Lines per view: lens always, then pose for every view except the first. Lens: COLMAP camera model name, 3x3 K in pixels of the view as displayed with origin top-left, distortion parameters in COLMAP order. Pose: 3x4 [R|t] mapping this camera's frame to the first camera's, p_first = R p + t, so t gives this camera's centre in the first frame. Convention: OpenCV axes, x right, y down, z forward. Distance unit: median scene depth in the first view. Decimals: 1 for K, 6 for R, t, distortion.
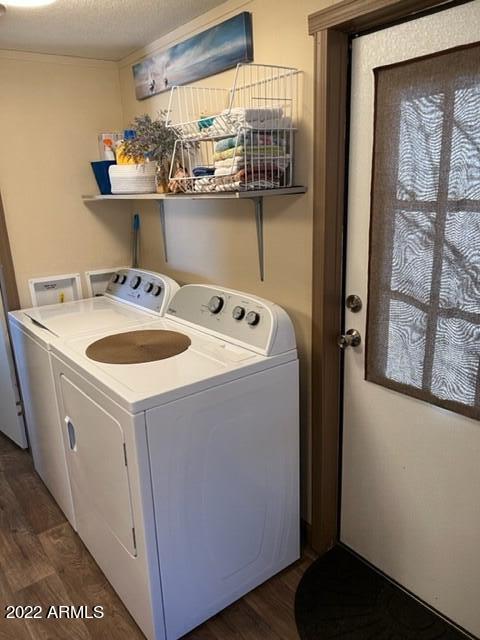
lens RADIAL K [[485.3, 0, 236.5], [0, 485.3, 321.2], [0, 0, 1]] dist [0.049793, -0.055812]
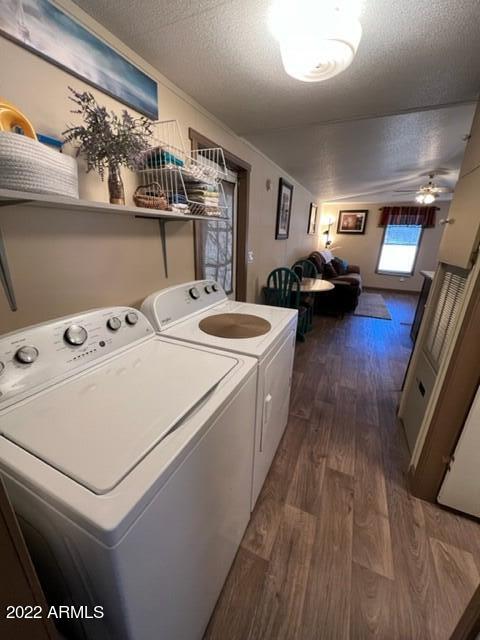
lens RADIAL K [[256.3, 0, 239.8], [0, 256.3, 318.9], [0, 0, 1]] dist [-0.002102, 0.000345]
pose [[-0.479797, -0.246804, 0.841952, -0.911635], [0.235934, 0.887981, 0.394746, -0.278676], [-0.845062, 0.388043, -0.367821, 1.382445]]
